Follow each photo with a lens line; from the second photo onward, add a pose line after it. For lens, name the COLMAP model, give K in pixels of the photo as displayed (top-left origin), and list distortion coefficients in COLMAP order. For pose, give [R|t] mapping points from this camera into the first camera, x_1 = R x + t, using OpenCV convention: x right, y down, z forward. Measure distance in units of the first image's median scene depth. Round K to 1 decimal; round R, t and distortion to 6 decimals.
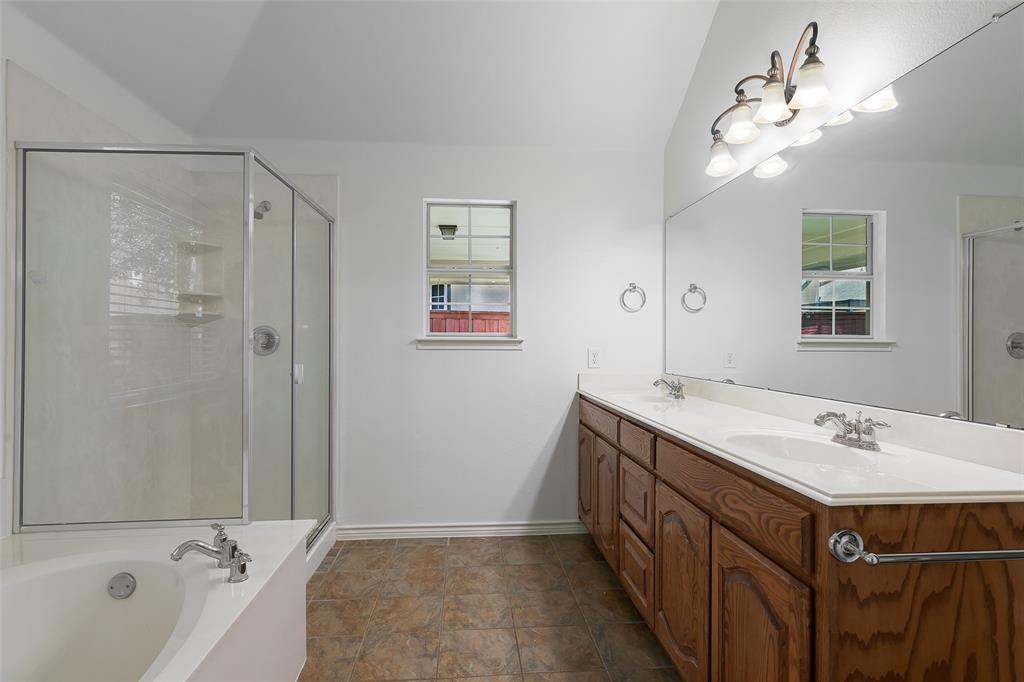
lens RADIAL K [[503.2, 0, 513.7], [0, 503.2, 339.5], [0, 0, 1]] dist [-0.000828, -0.000564]
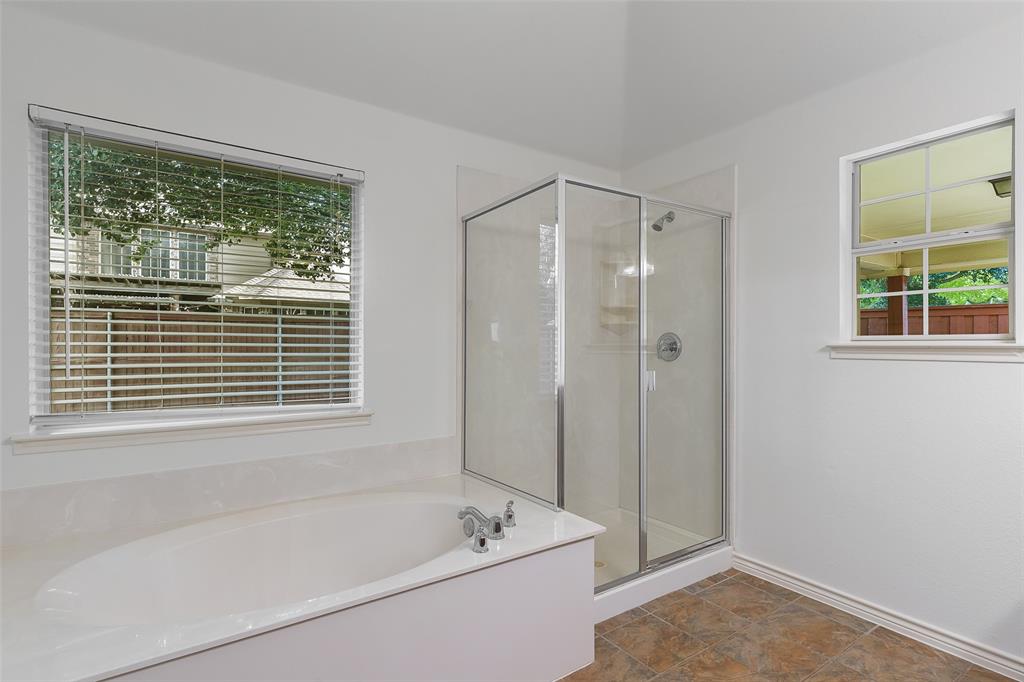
lens RADIAL K [[489.6, 0, 512.2], [0, 489.6, 344.5], [0, 0, 1]] dist [-0.000173, 0.000057]
pose [[0.506345, -0.003969, -0.862322, 0.217063], [0.002245, 0.999992, -0.003285, -0.000075], [0.862328, -0.000273, 0.506350, 0.220206]]
